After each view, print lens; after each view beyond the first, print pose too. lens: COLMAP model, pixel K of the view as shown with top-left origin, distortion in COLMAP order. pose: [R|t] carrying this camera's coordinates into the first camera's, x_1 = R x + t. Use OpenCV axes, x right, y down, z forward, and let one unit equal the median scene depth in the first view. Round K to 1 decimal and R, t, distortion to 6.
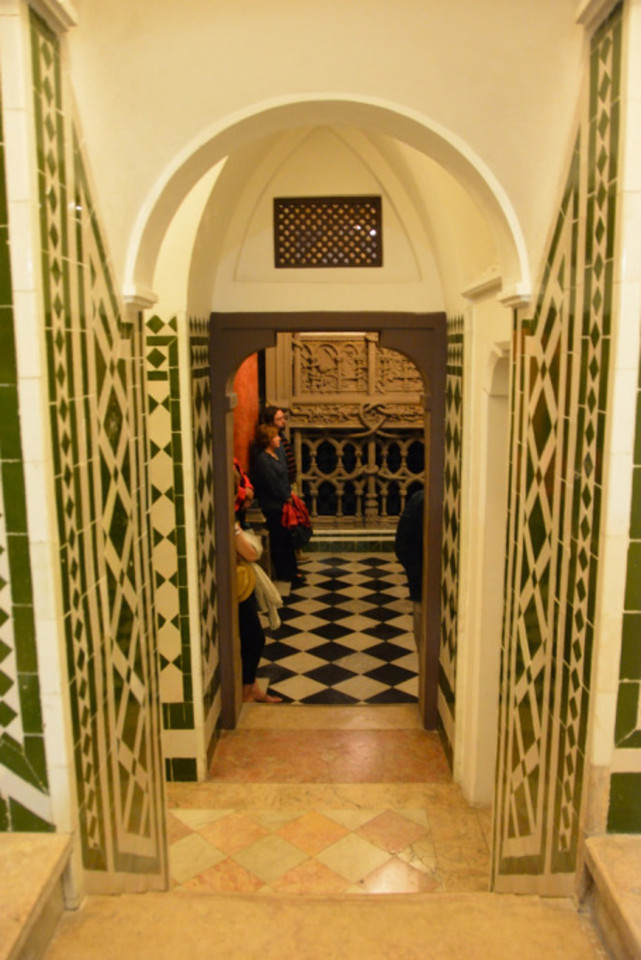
lens RADIAL K [[746.8, 0, 325.2], [0, 746.8, 475.1], [0, 0, 1]] dist [-0.047174, -0.005623]
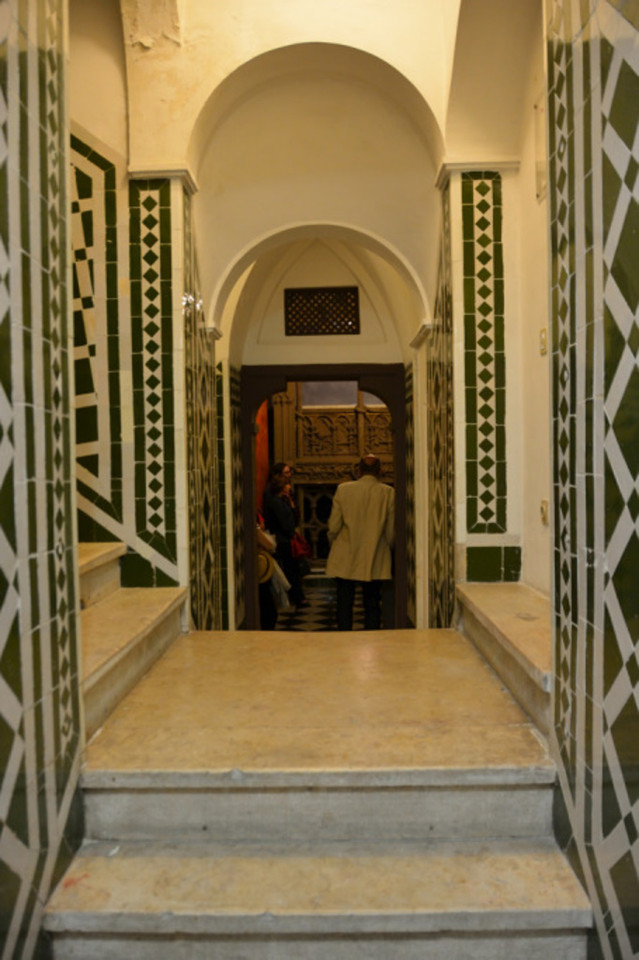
lens RADIAL K [[746.8, 0, 319.3], [0, 746.8, 487.3], [0, 0, 1]] dist [-0.047174, -0.005623]
pose [[0.999903, -0.011106, -0.008365, 0.003434], [0.009911, 0.991275, -0.131440, 0.101742], [0.009752, 0.131344, 0.991289, -0.198102]]
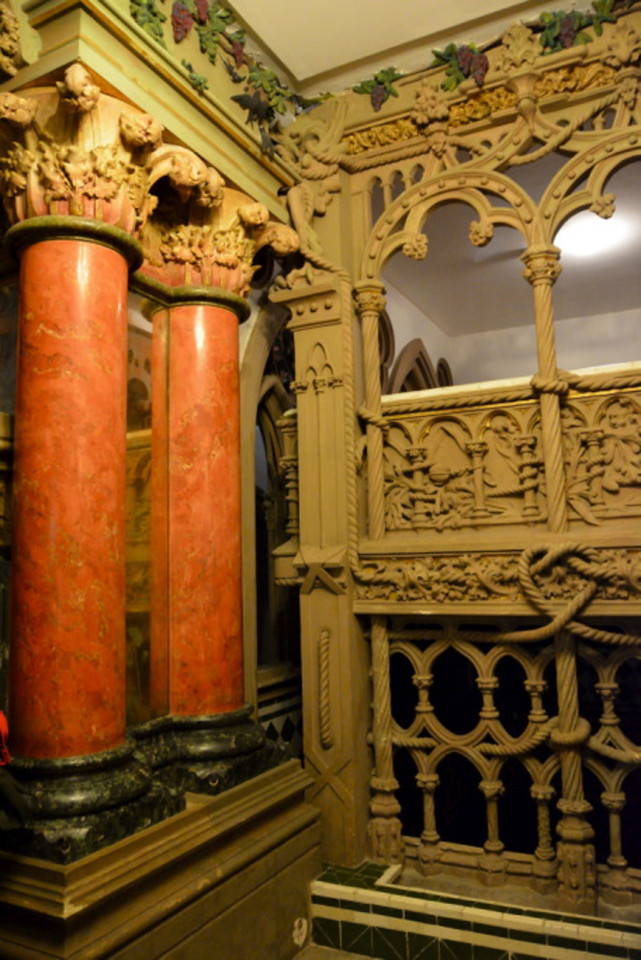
lens RADIAL K [[746.8, 0, 317.2], [0, 746.8, 480.1], [0, 0, 1]] dist [-0.047174, -0.005623]
pose [[0.892970, -0.070653, -0.444537, 0.123878], [-0.049497, 0.966201, -0.252992, -0.029357], [0.447387, 0.247918, 0.859291, 0.617052]]
